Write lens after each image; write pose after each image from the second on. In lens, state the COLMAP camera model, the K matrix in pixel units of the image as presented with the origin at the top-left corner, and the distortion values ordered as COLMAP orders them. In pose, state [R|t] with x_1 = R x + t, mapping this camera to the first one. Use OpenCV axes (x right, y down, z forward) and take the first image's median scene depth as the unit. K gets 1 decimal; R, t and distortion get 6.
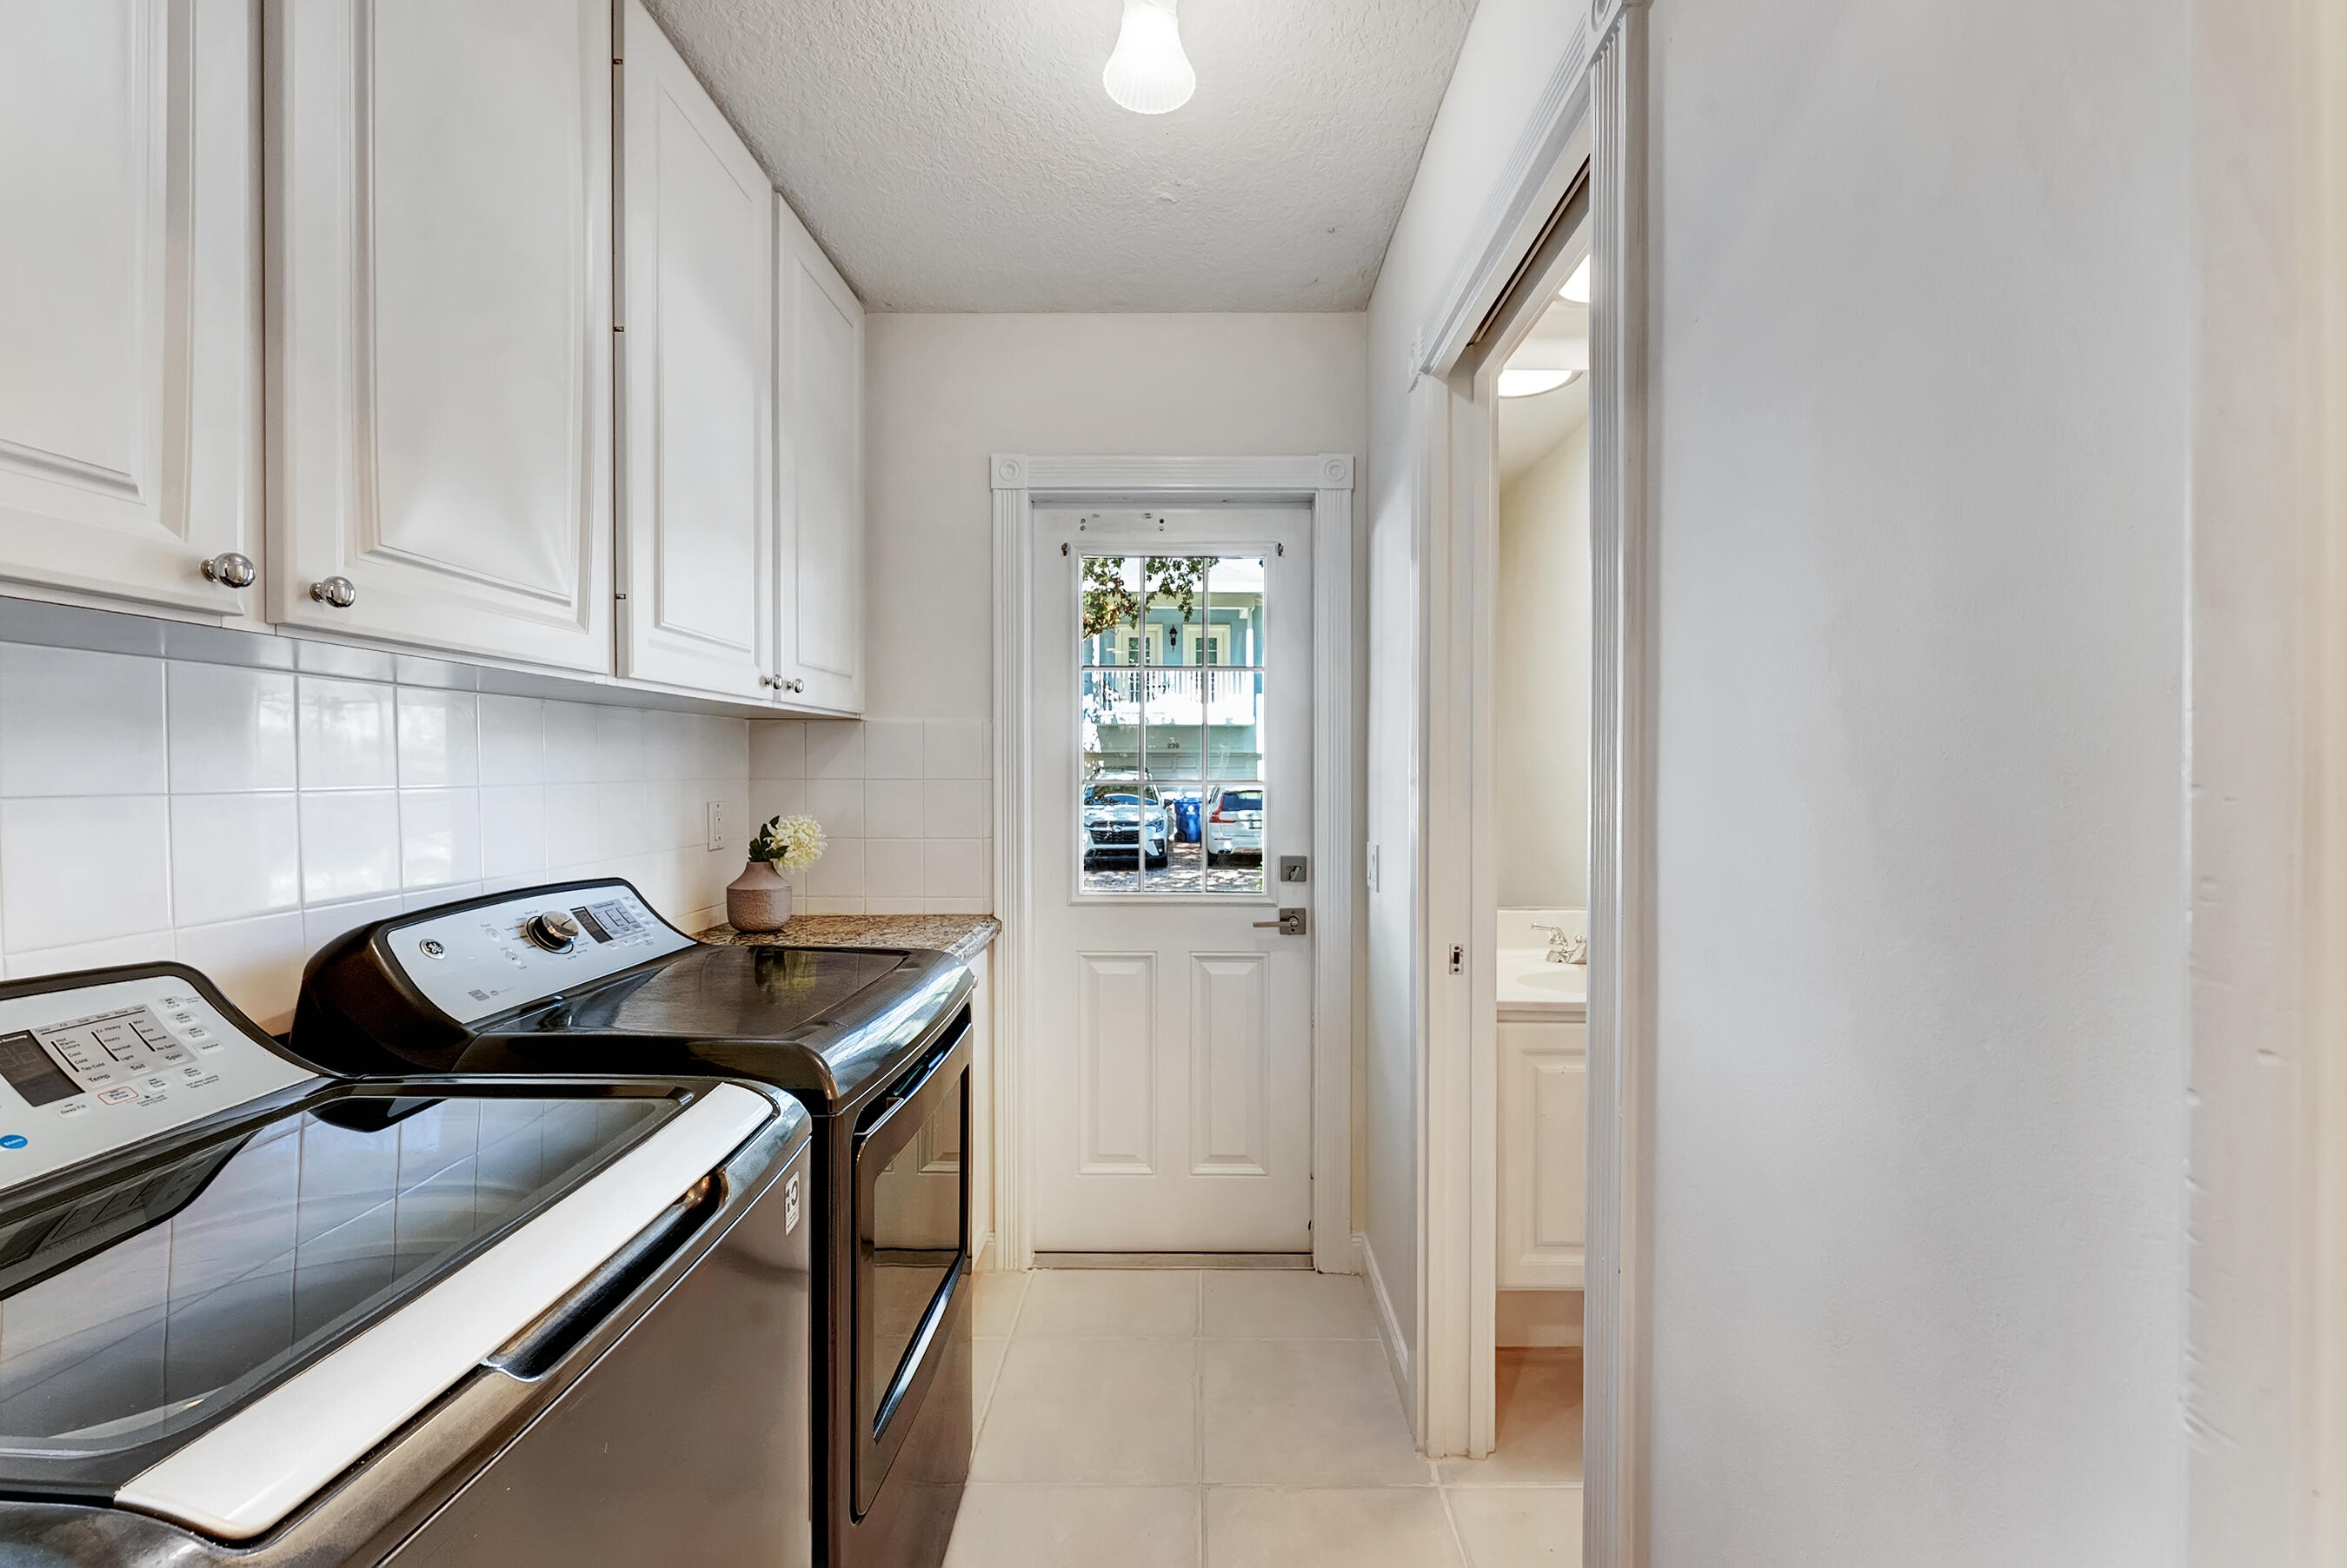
lens RADIAL K [[968.1, 0, 1172.3], [0, 968.1, 782.3], [0, 0, 1]] dist [-0.005238, 0.001765]
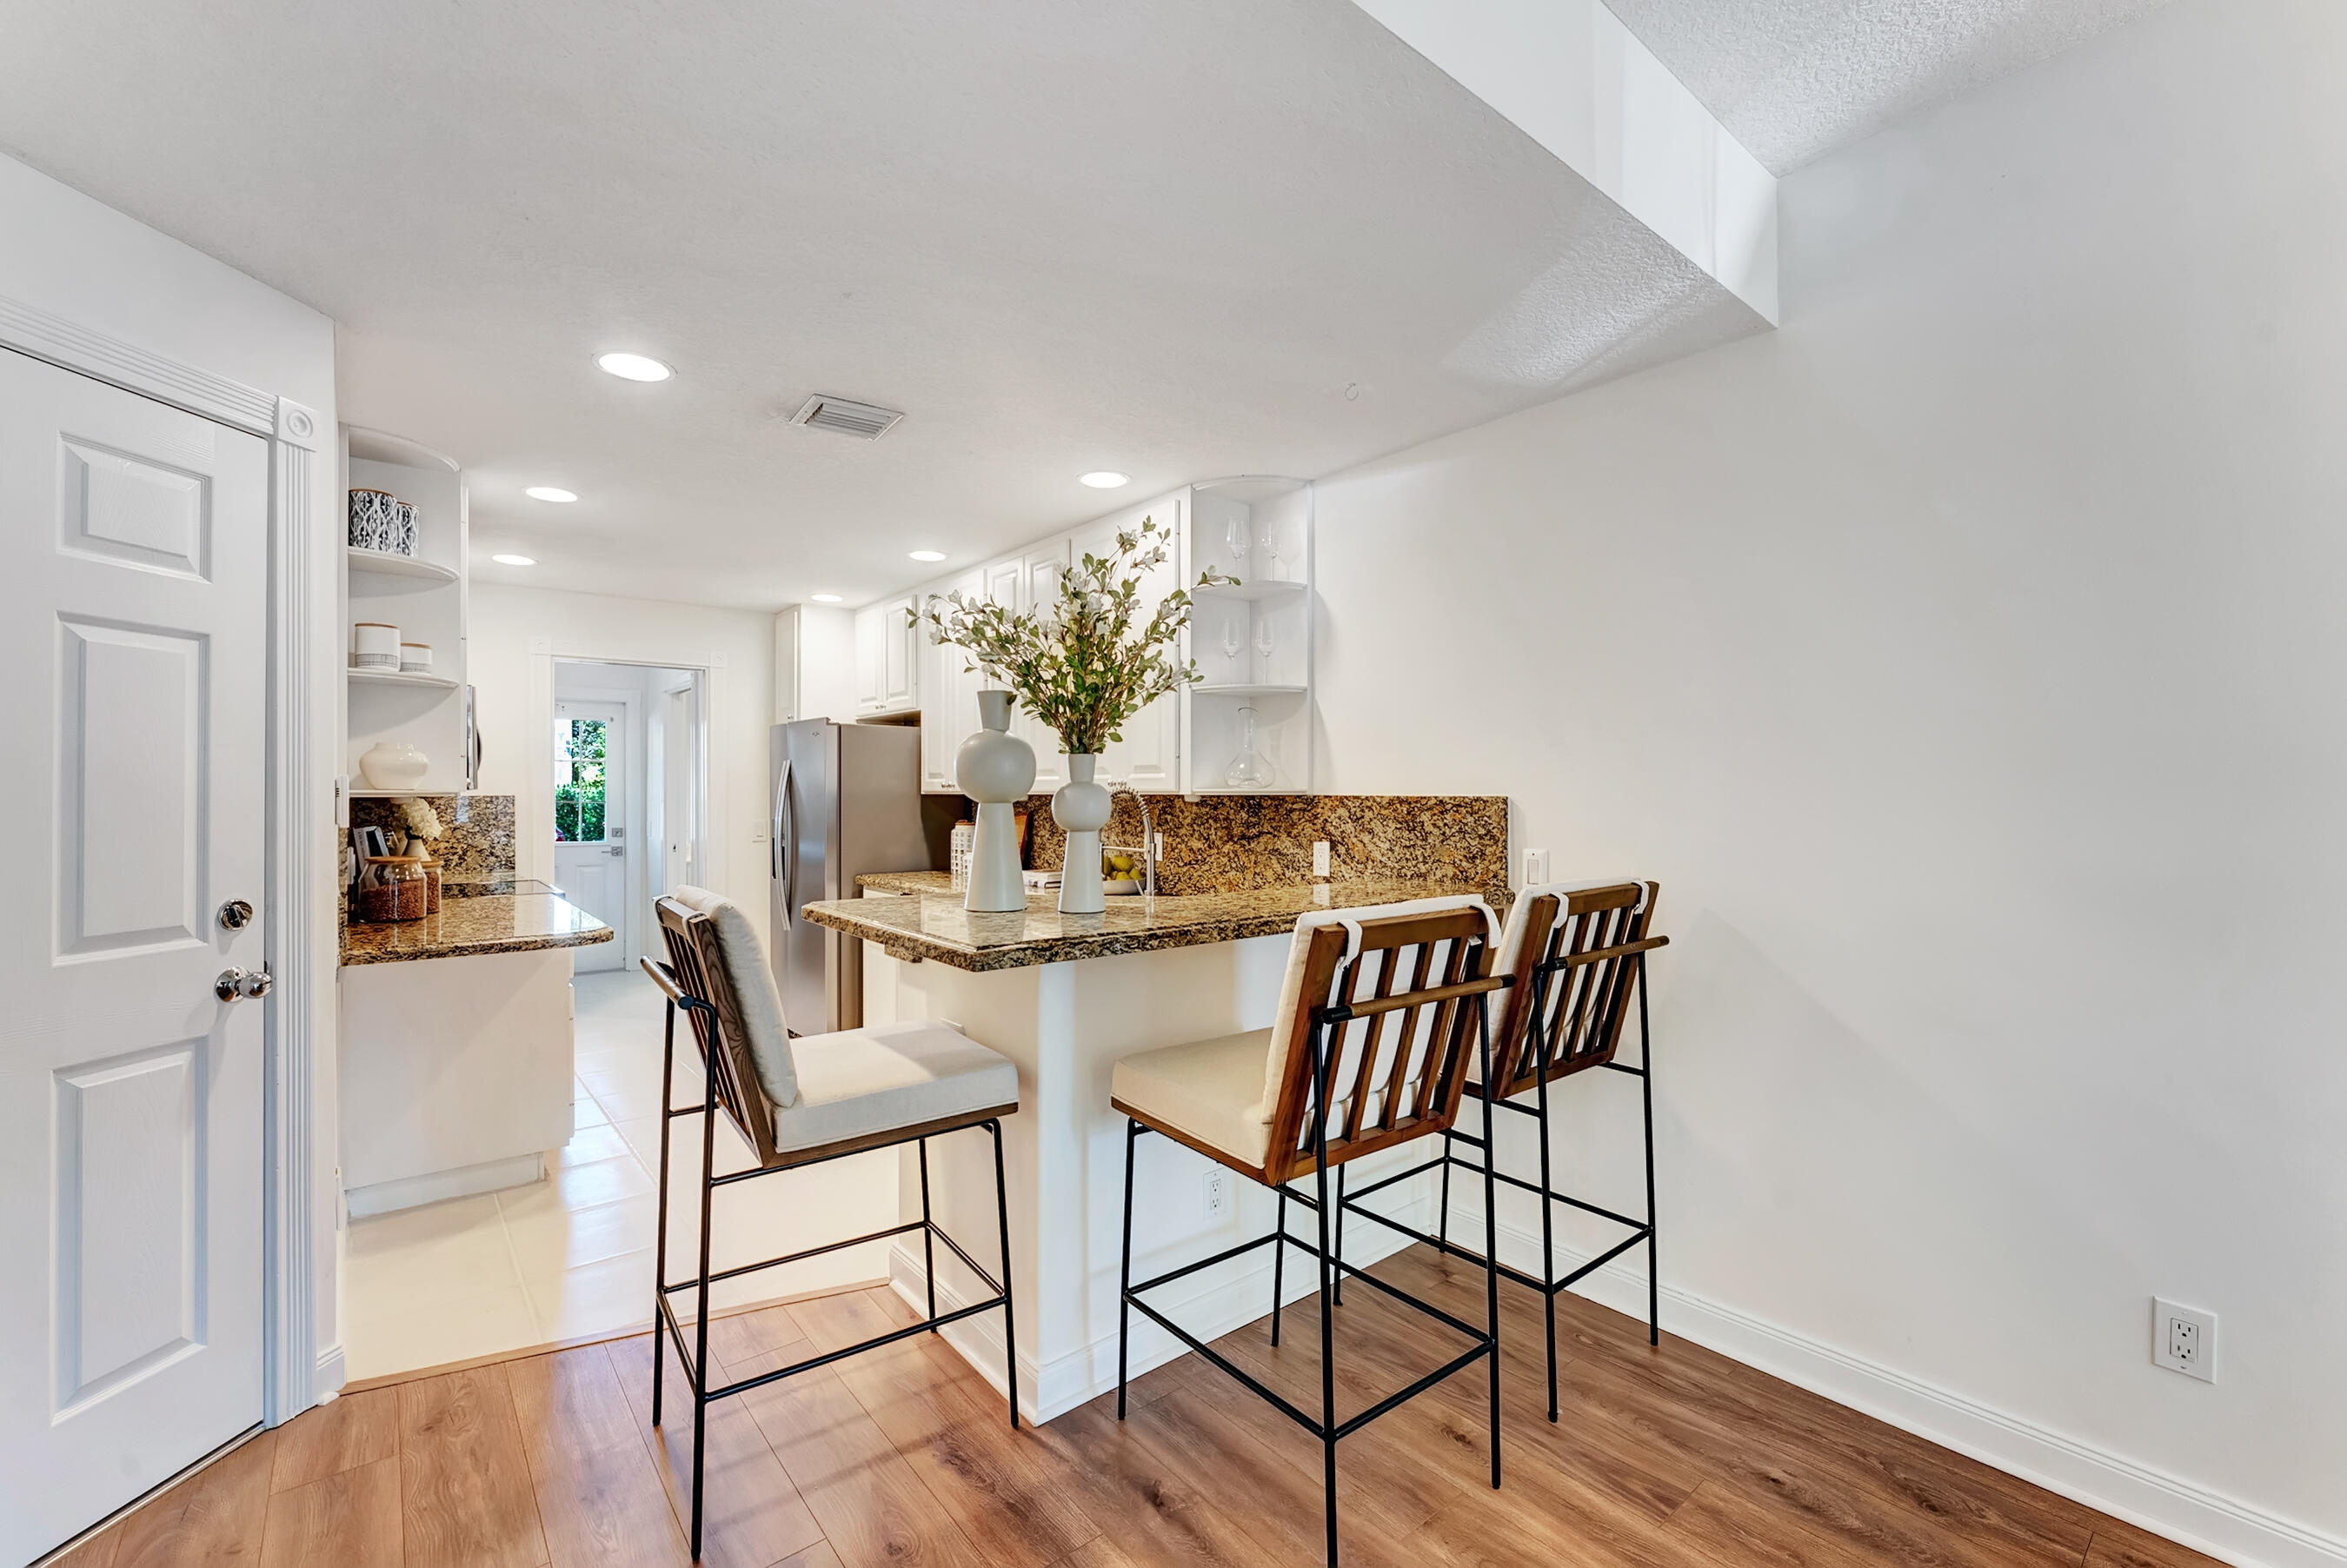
lens RADIAL K [[974.8, 0, 1175.8], [0, 974.8, 797.0], [0, 0, 1]] dist [-0.000210, 0.000704]
pose [[0.761828, -0.002603, 0.647774, -0.486812], [0.005019, 0.999986, -0.001885, -0.001775], [-0.647760, 0.004687, 0.761830, -2.275177]]
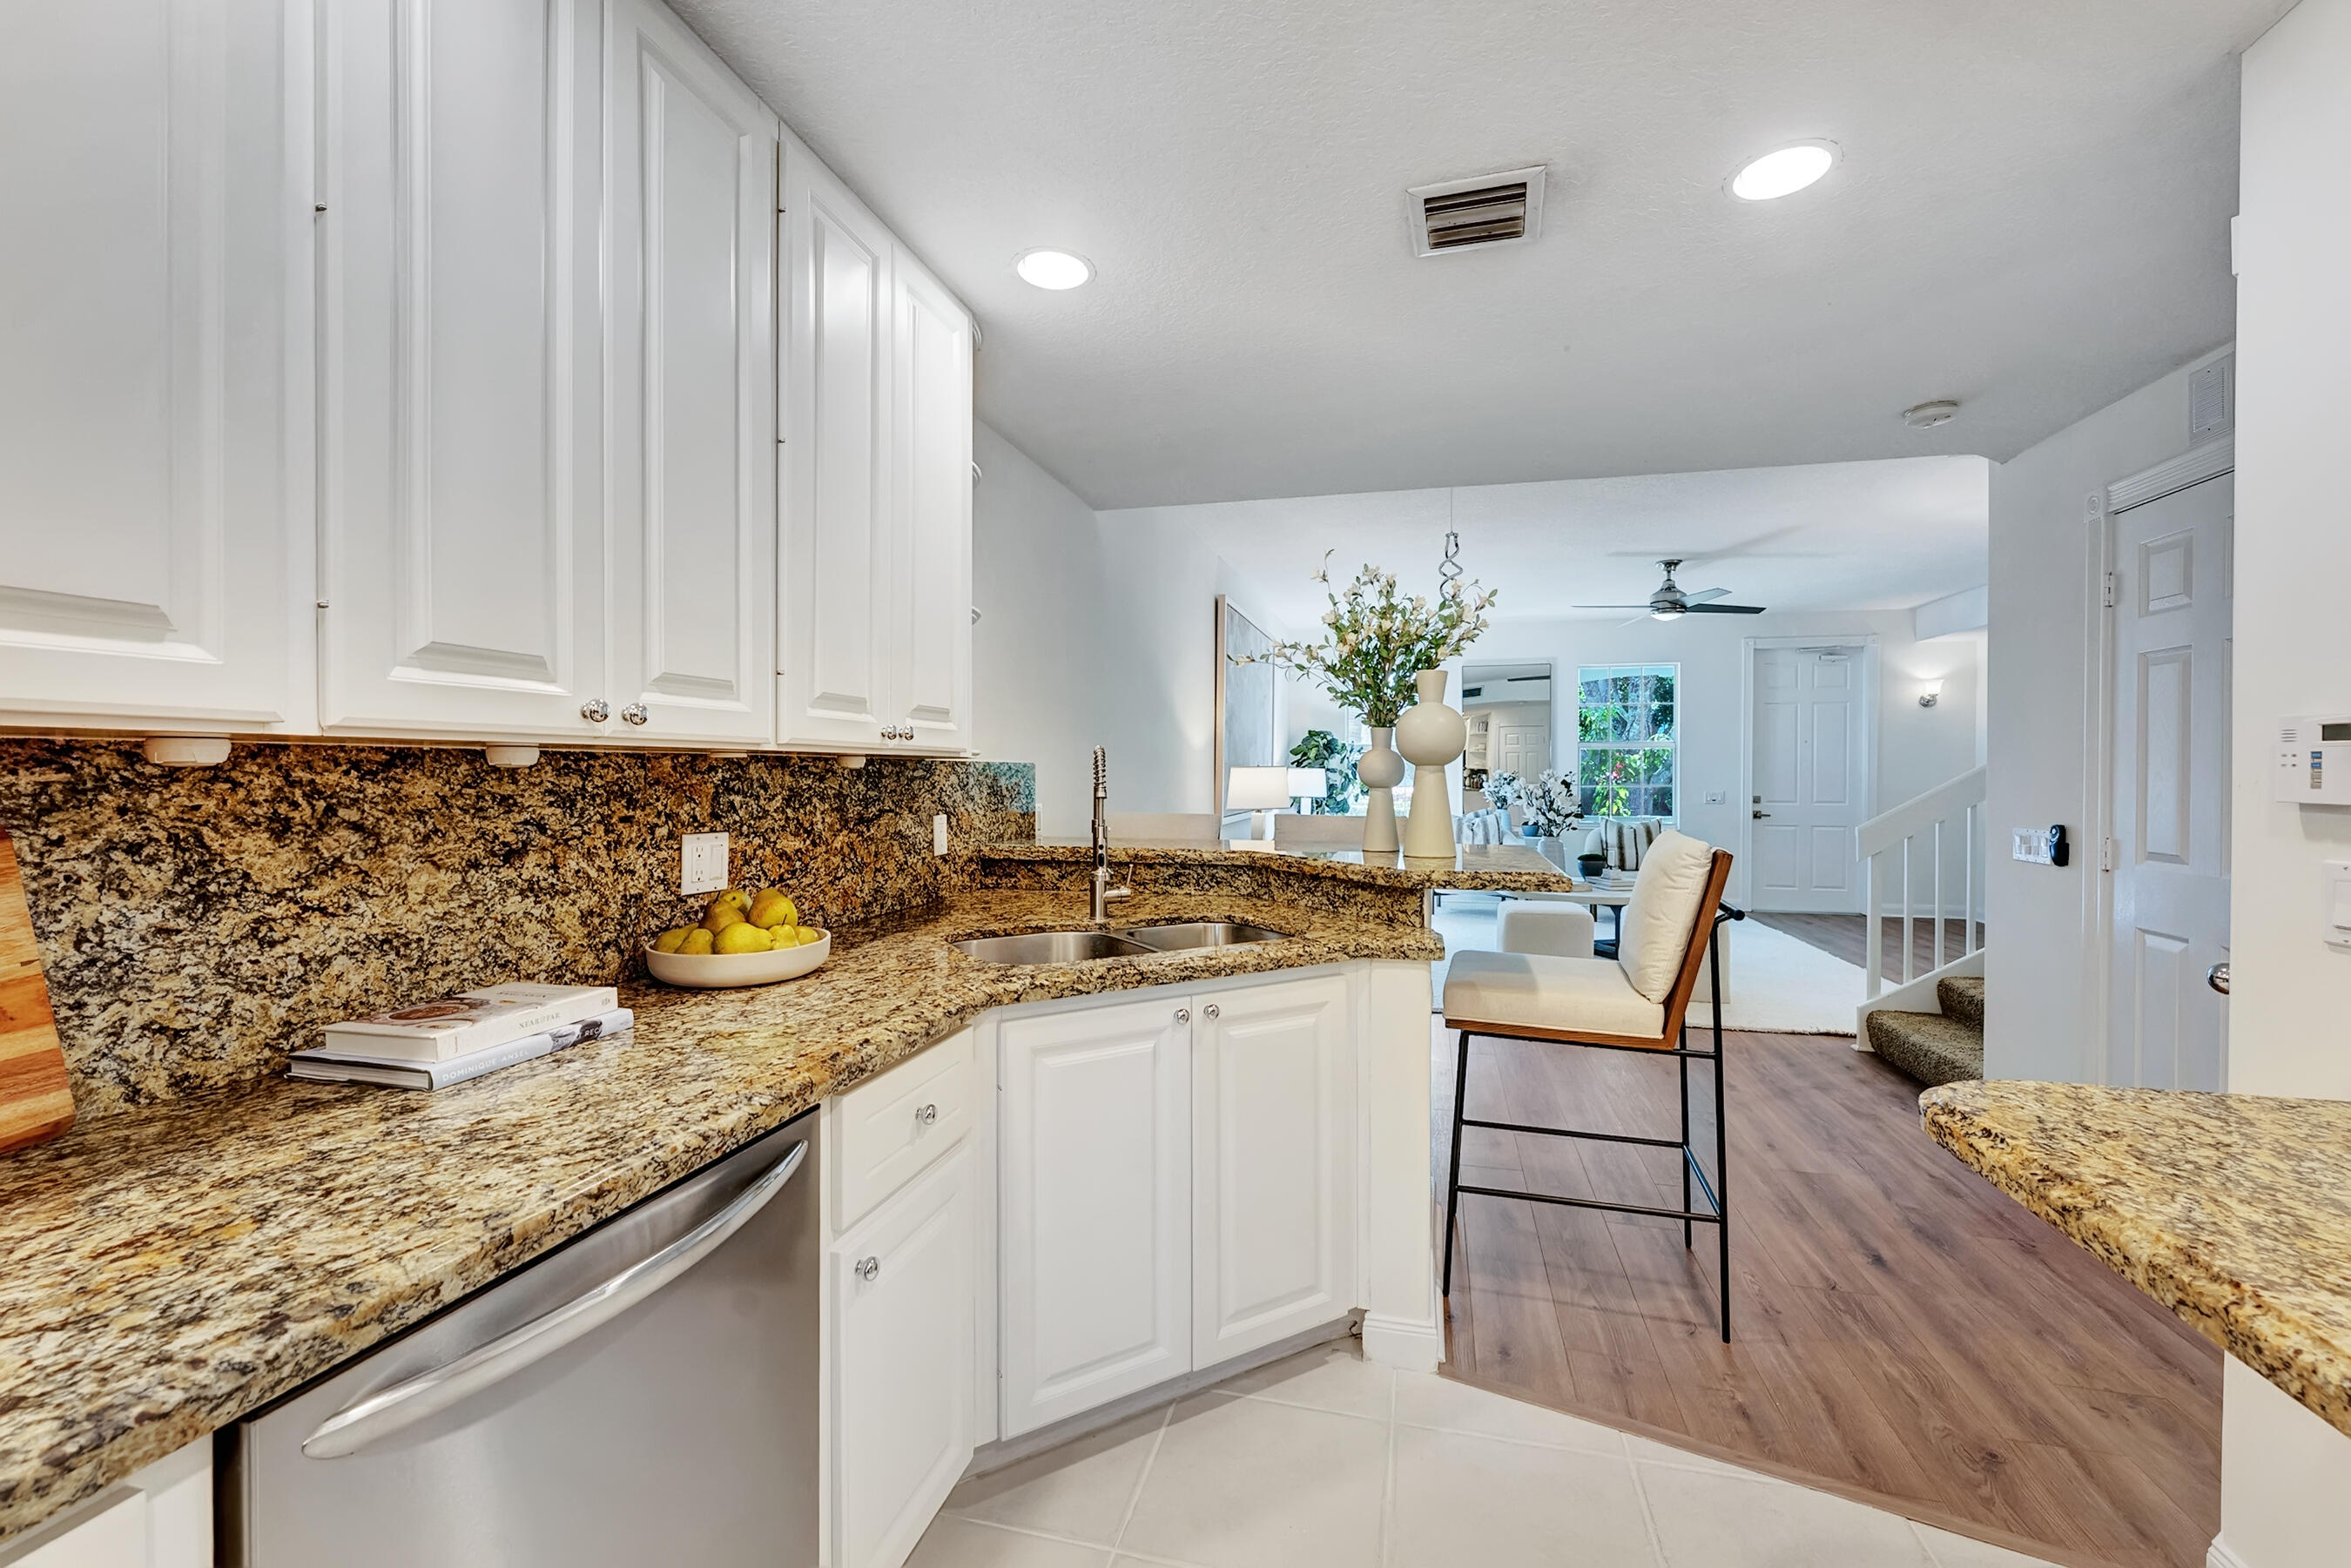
lens RADIAL K [[969.7, 0, 1150.8], [0, 969.7, 778.7], [0, 0, 1]] dist [-0.005238, 0.001765]
pose [[-0.968422, -0.004988, 0.249267, -0.005681], [-0.001311, 0.999888, 0.014915, -0.001097], [-0.249314, 0.014118, -0.968320, -0.419634]]
